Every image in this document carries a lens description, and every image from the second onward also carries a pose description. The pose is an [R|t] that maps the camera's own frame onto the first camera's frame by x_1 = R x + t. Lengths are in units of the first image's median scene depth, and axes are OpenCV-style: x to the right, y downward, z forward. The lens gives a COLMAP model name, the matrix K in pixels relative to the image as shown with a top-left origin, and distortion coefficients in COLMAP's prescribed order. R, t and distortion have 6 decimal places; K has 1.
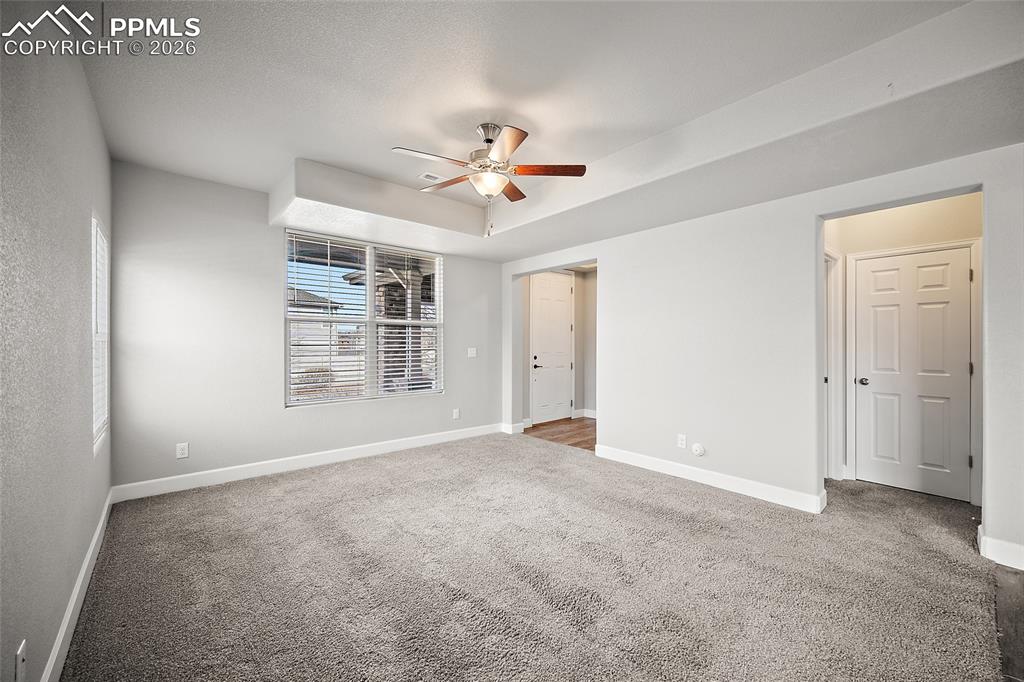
lens RADIAL K [[404.5, 0, 528.0], [0, 404.5, 346.5], [0, 0, 1]] dist [-0.002889, 0.001153]
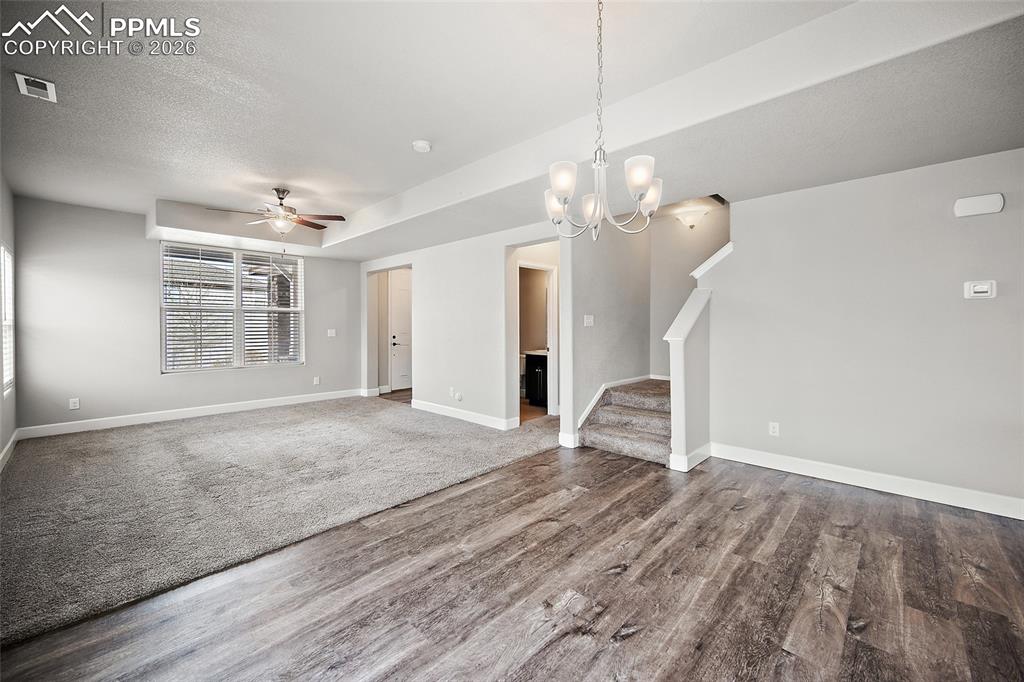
lens RADIAL K [[404.5, 0, 524.5], [0, 404.5, 330.7], [0, 0, 1]] dist [-0.002889, 0.001153]
pose [[0.994937, -0.003515, 0.100436, 0.454938], [0.003060, 0.999984, 0.004687, 0.004530], [-0.100451, -0.004356, 0.994932, -0.445770]]
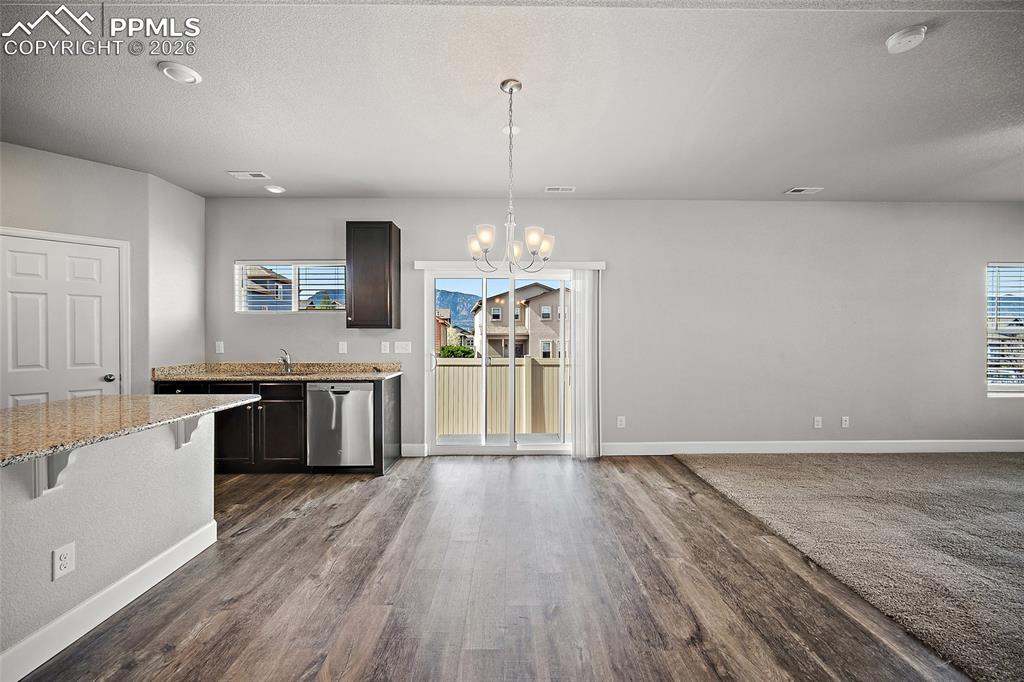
lens RADIAL K [[404.5, 0, 516.6], [0, 404.5, 339.8], [0, 0, 1]] dist [-0.002889, 0.001153]
pose [[-0.650876, 0.008448, -0.759137, 0.983121], [-0.005720, 0.999855, 0.016031, -0.003755], [0.759162, 0.014776, -0.650733, 0.299892]]
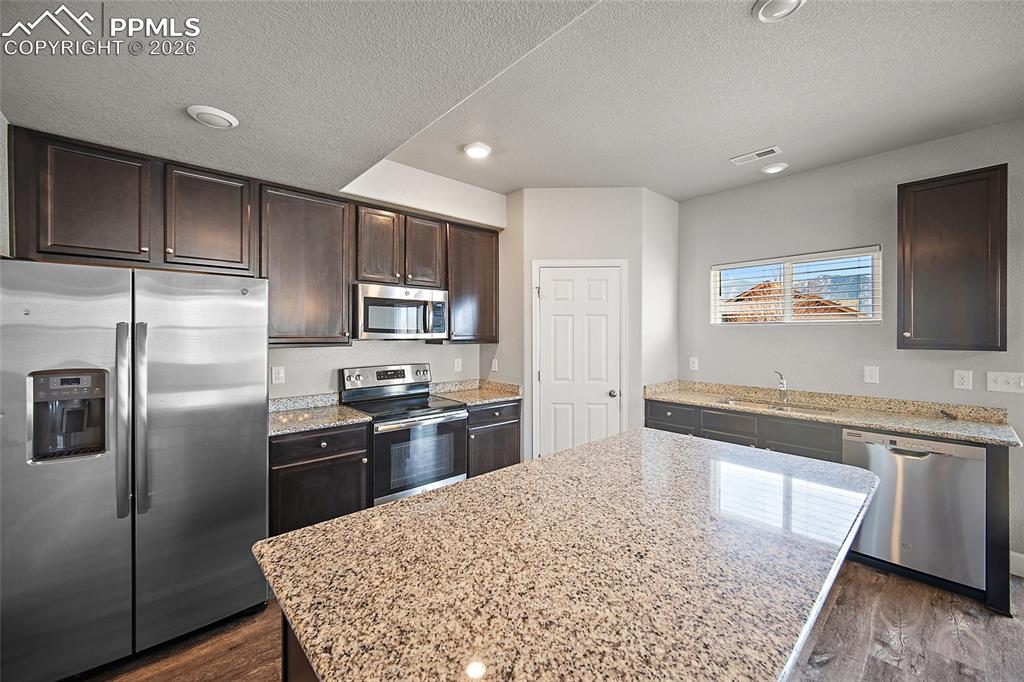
lens RADIAL K [[404.5, 0, 514.9], [0, 404.5, 335.7], [0, 0, 1]] dist [-0.002889, 0.001153]
pose [[-0.999834, 0.000414, -0.018230, 1.118992], [0.000117, 0.999868, 0.016270, -0.043261], [0.018234, 0.016265, -0.999701, -0.012667]]
